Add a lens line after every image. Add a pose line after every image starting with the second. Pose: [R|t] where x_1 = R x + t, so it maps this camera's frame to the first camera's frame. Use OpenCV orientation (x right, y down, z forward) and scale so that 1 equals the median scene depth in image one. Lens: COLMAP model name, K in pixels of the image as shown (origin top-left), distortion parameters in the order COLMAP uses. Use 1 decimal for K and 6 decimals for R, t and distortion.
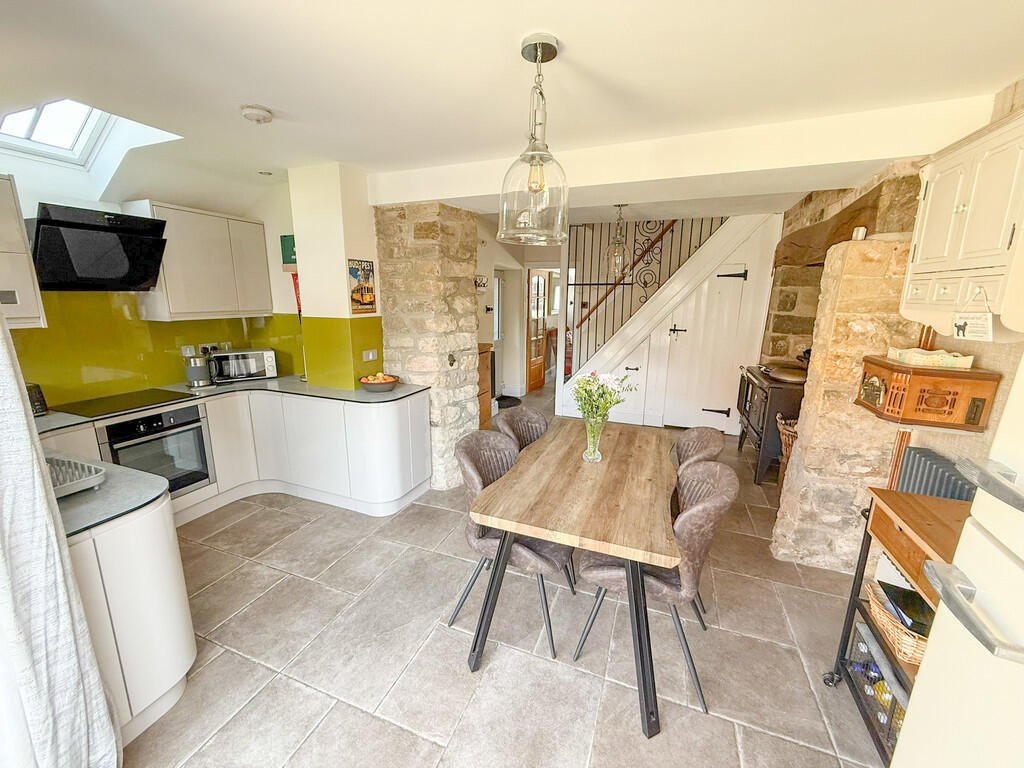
lens RADIAL K [[409.8, 0, 512.6], [0, 409.8, 384.6], [0, 0, 1]] dist [-0.002080, -0.000168]
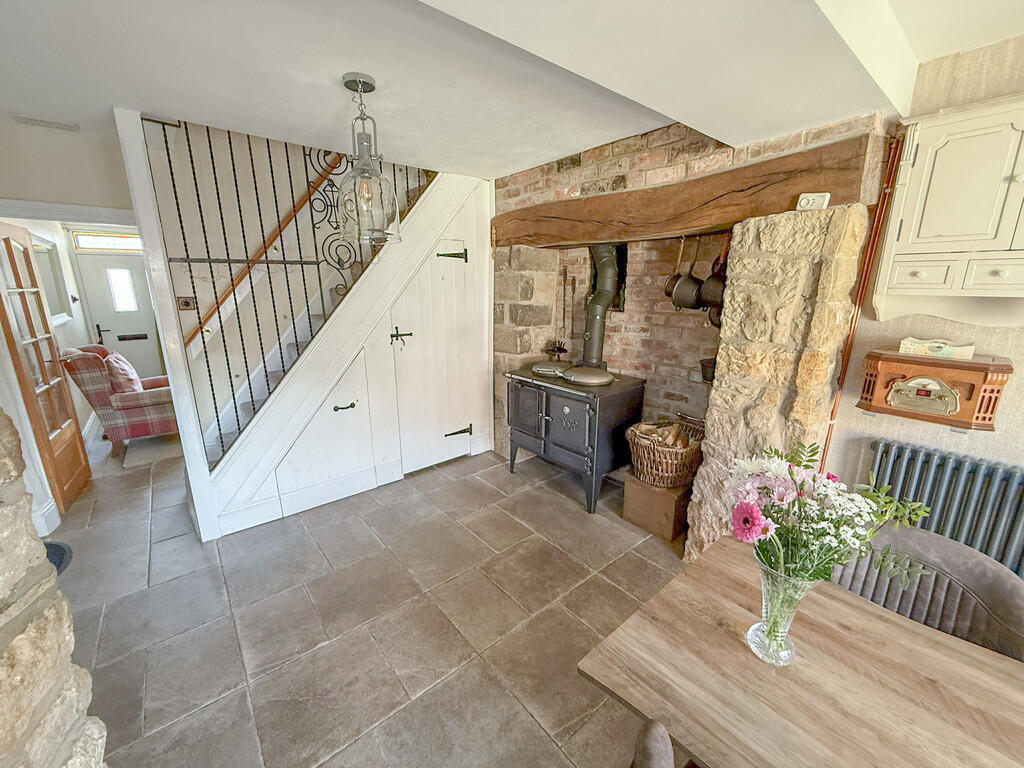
lens RADIAL K [[409.8, 0, 507.1], [0, 409.8, 383.0], [0, 0, 1]] dist [-0.002080, -0.000168]
pose [[0.496233, -0.211303, 0.842083, -0.145956], [0.191044, 0.972733, 0.131506, -0.183266], [-0.846909, 0.095617, 0.523070, 0.843372]]
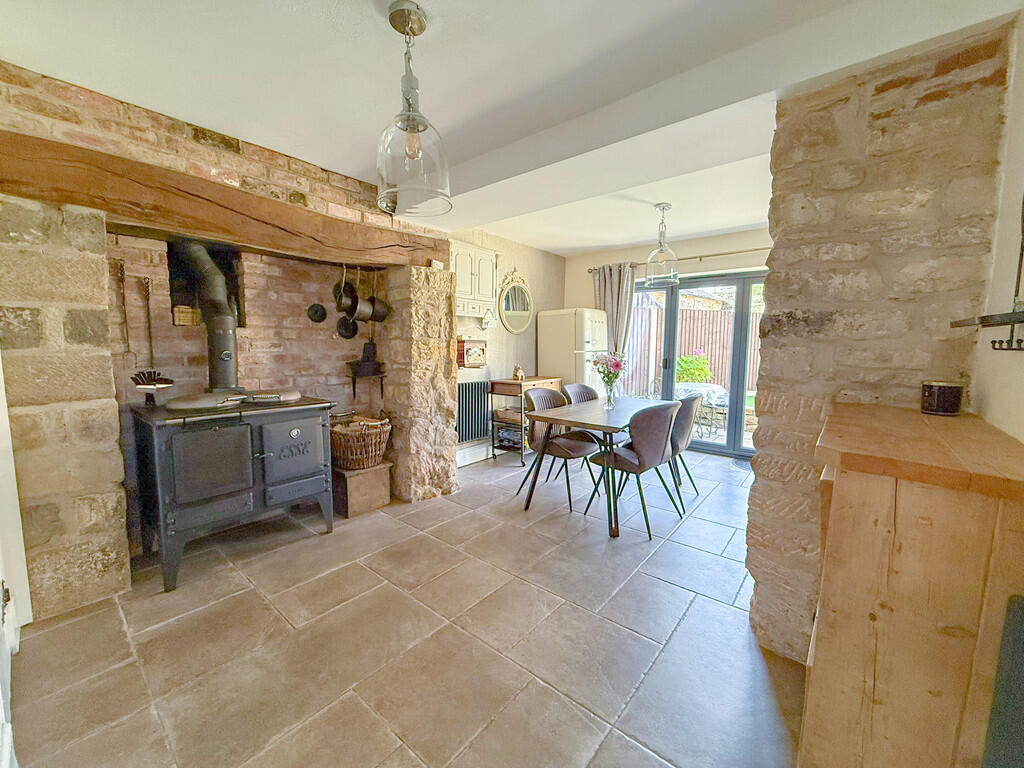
lens RADIAL K [[409.8, 0, 510.8], [0, 409.8, 382.4], [0, 0, 1]] dist [-0.002080, -0.000168]
pose [[-0.946412, -0.045754, 0.319706, 0.046700], [0.053830, 0.953720, 0.295840, -0.292583], [-0.318446, 0.297196, -0.900148, 1.836810]]
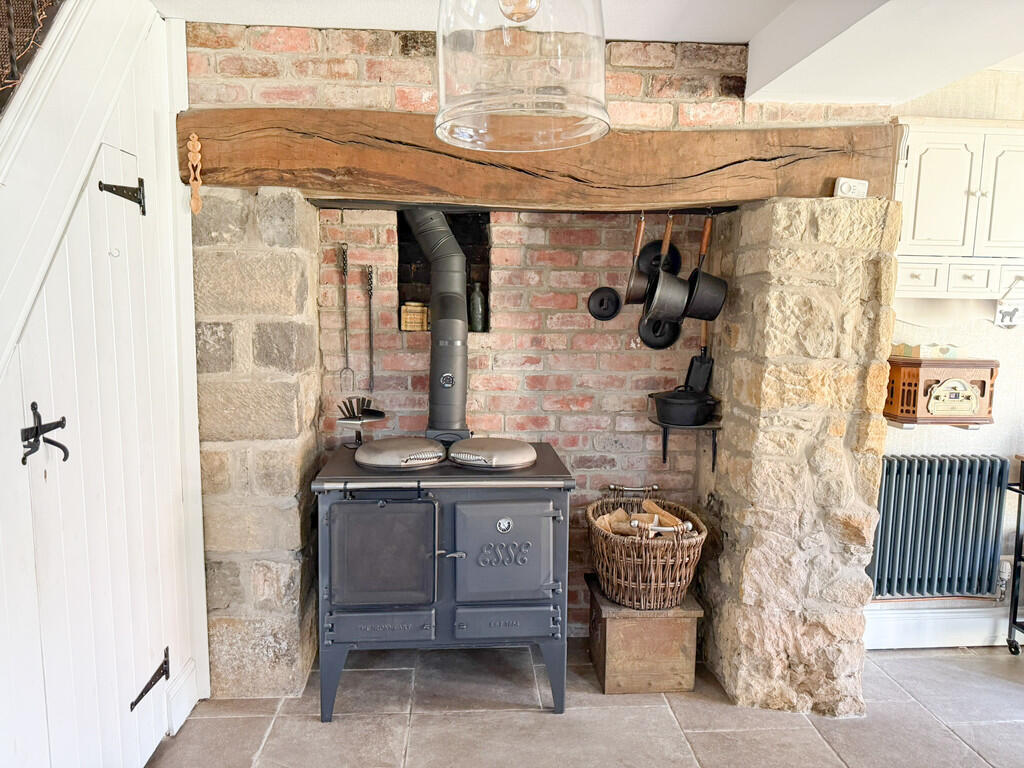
lens RADIAL K [[699.1, 0, 505.2], [0, 699.1, 384.5], [0, 0, 1]] dist [0.024810, -0.022358]
pose [[-0.418836, -0.122336, 0.899783, 0.006293], [0.178582, 0.960436, 0.213709, -0.305974], [-0.890328, 0.250194, -0.380418, 1.519035]]
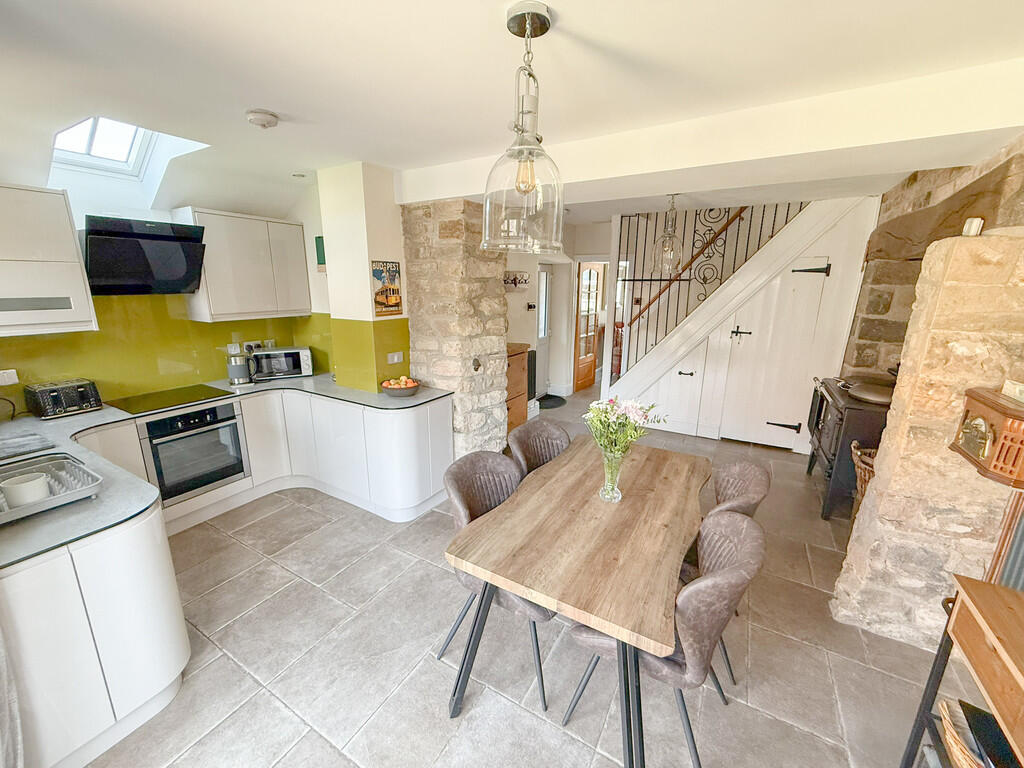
lens RADIAL K [[409.8, 0, 511.9], [0, 409.8, 384.3], [0, 0, 1]] dist [-0.002080, -0.000168]
pose [[0.987126, 0.037608, -0.155459, 0.091622], [-0.033391, 0.999002, 0.029651, -0.050377], [0.156419, -0.024079, 0.987397, 0.074297]]
